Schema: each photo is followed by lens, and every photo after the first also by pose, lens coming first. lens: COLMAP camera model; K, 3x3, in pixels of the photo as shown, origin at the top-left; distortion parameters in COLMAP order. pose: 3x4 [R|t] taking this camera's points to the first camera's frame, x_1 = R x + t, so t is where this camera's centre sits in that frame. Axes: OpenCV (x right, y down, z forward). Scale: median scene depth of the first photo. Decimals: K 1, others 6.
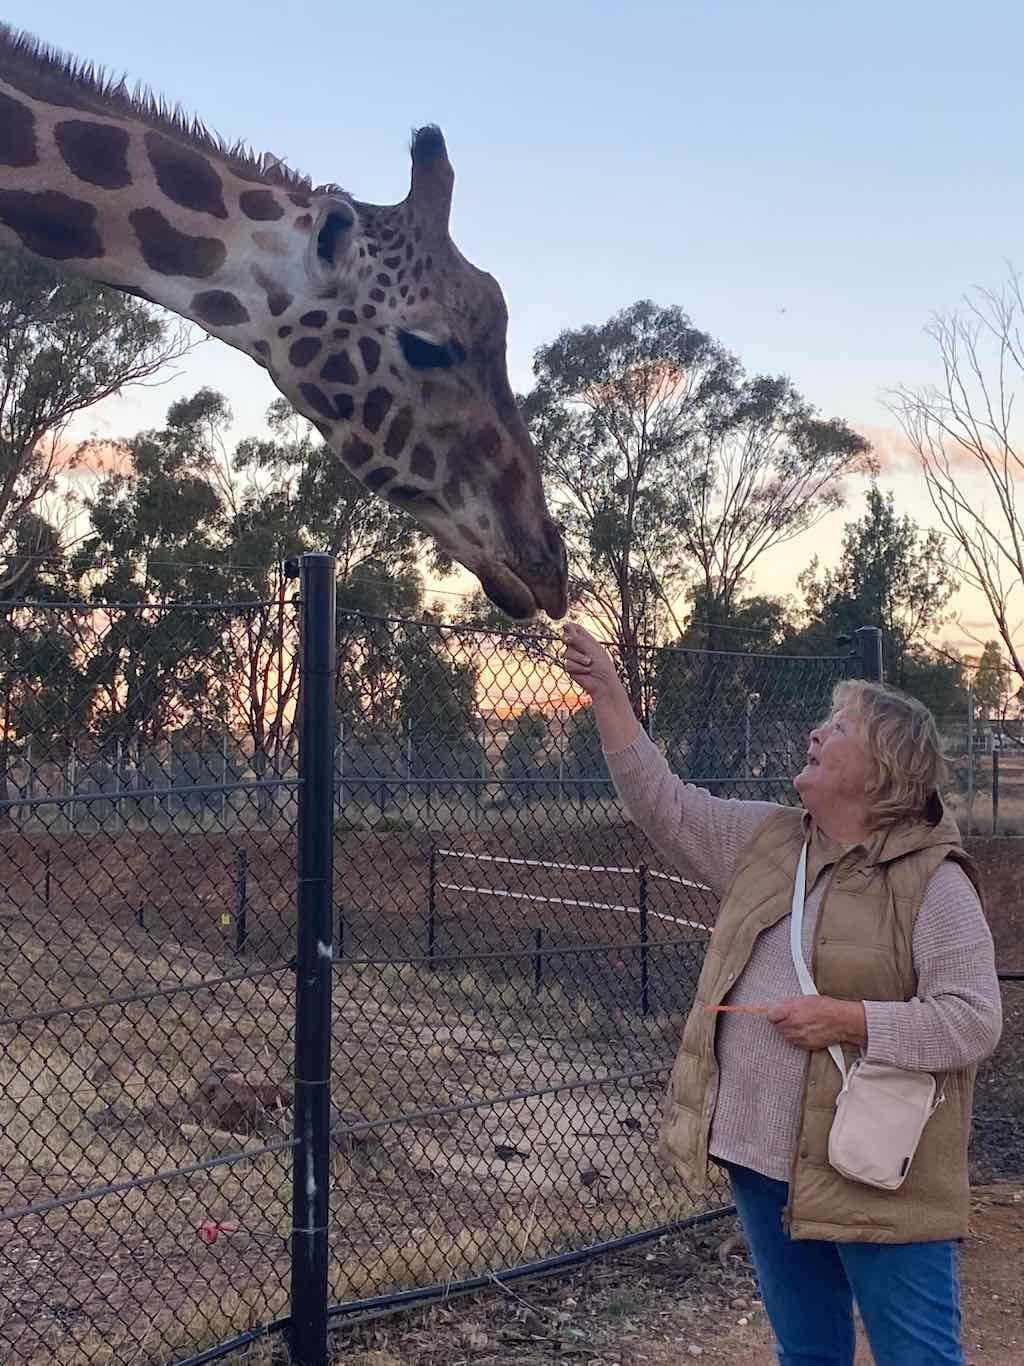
lens RADIAL K [[1608.6, 0, 526.3], [0, 1608.6, 707.8], [0, 0, 1]] dist [0.084549, 0.000000]
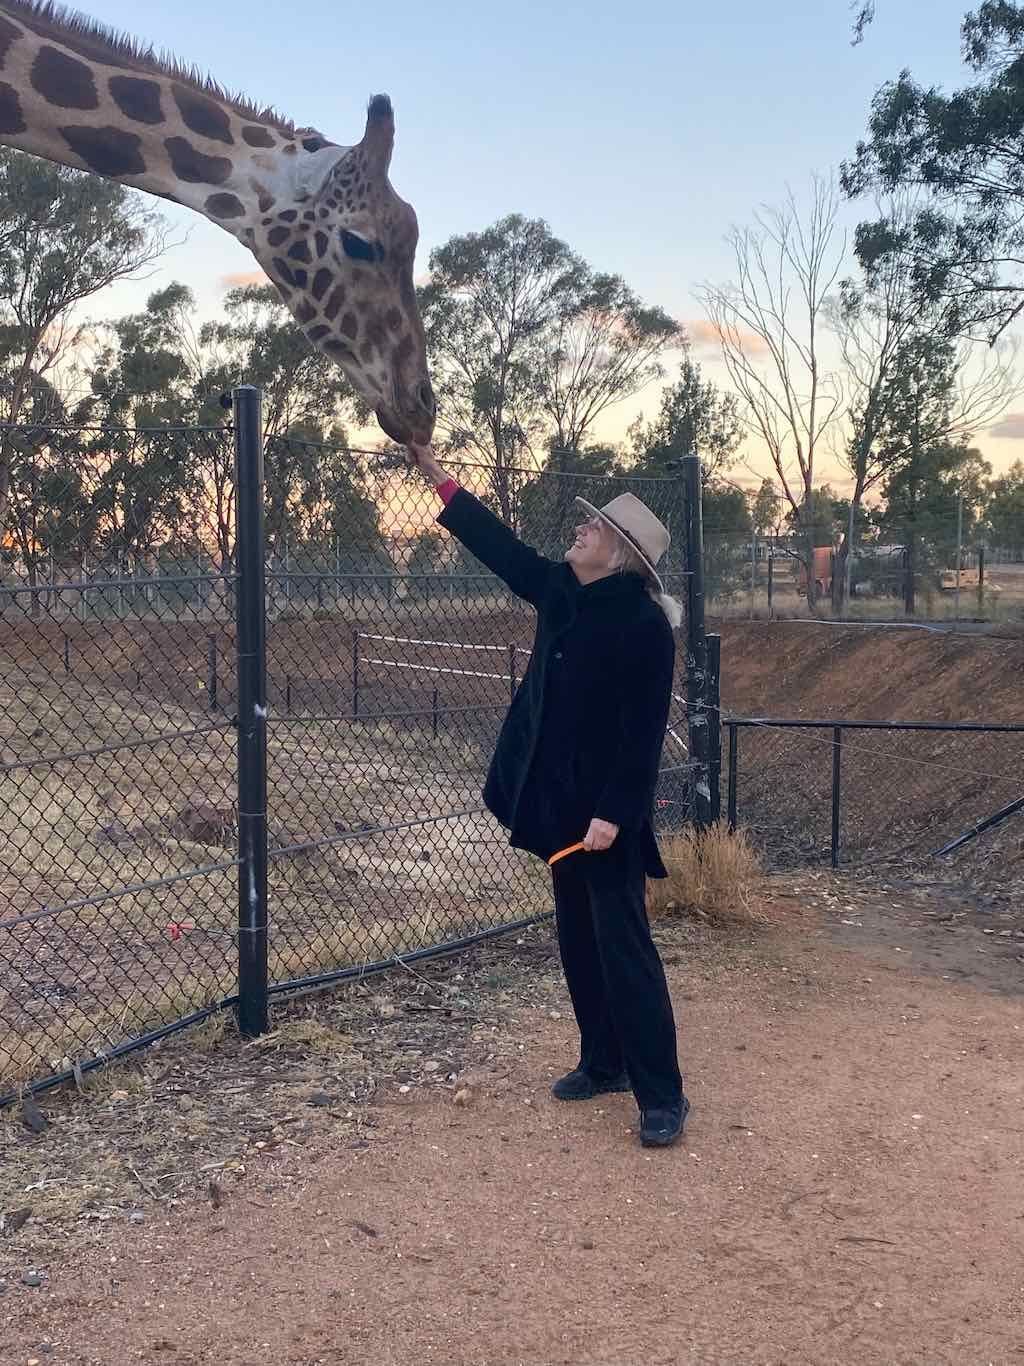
lens RADIAL K [[1608.6, 0, 512.7], [0, 1608.6, 671.9], [0, 0, 1]] dist [0.084549, 0.000000]
pose [[0.998050, -0.006764, 0.062044, -0.010925], [-0.000717, 0.992800, 0.119781, -0.041234], [-0.062408, -0.119592, 0.990860, -0.340748]]
